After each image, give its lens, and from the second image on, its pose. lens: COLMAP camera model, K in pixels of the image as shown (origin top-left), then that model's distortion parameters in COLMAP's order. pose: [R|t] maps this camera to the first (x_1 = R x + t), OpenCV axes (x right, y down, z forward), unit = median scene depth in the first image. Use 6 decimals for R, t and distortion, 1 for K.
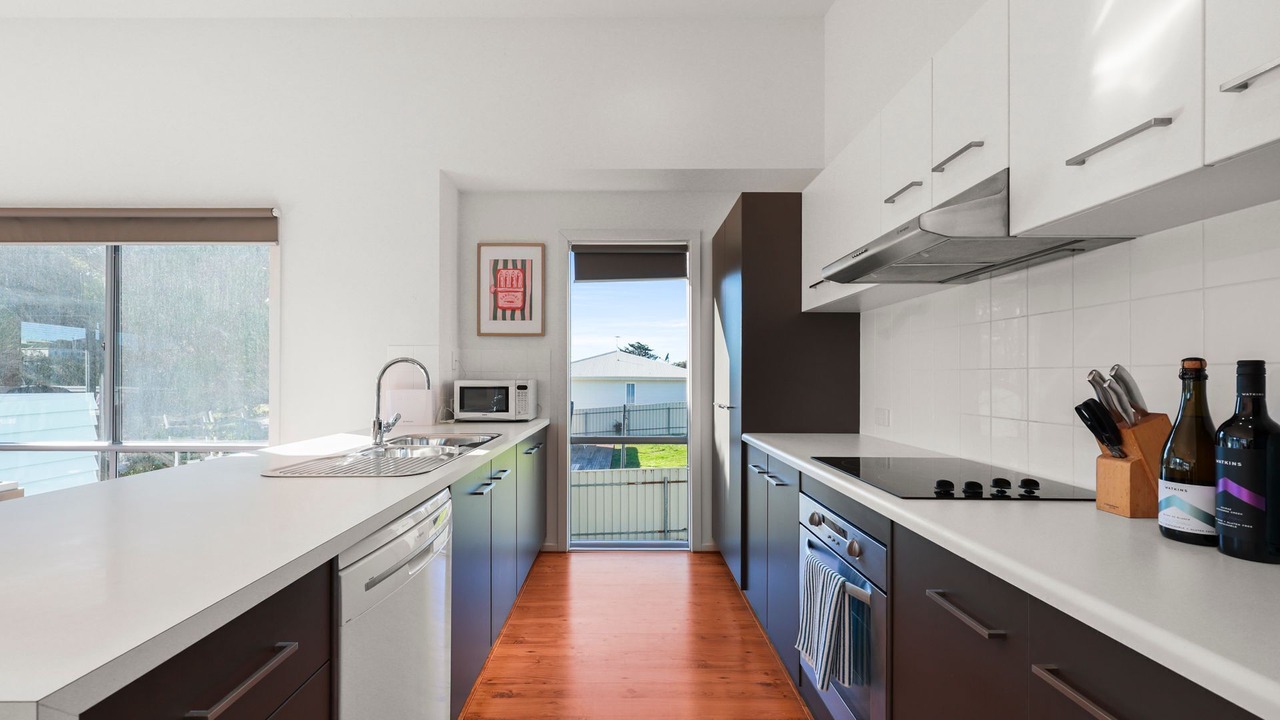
lens RADIAL K [[561.8, 0, 640.0], [0, 561.8, 360.0], [0, 0, 1]] dist [-0.001731, 0.000017]
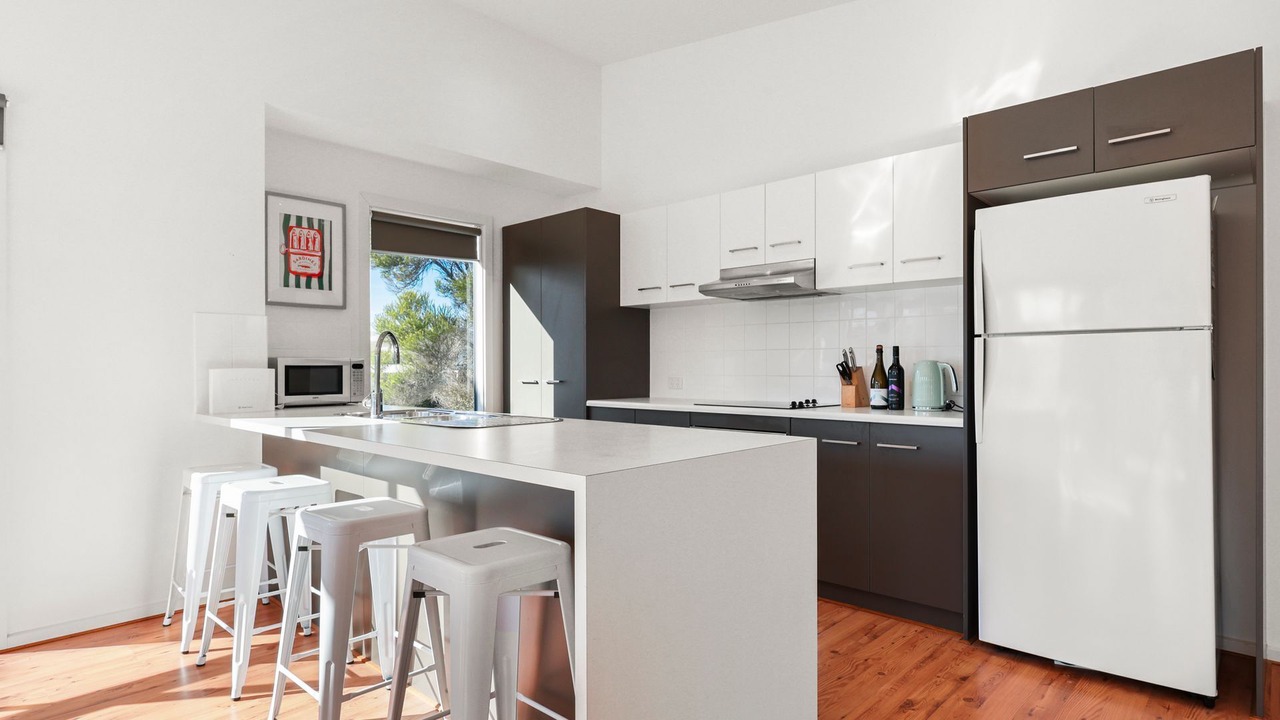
lens RADIAL K [[890.7, 0, 640.0], [0, 890.7, 360.0], [0, 0, 1]] dist [-0.044985, 0.001749]
pose [[0.581026, 0.005312, 0.813868, -1.031976], [-0.017904, 0.999820, 0.006256, 0.019934], [-0.813688, -0.018207, 0.581016, -0.191101]]
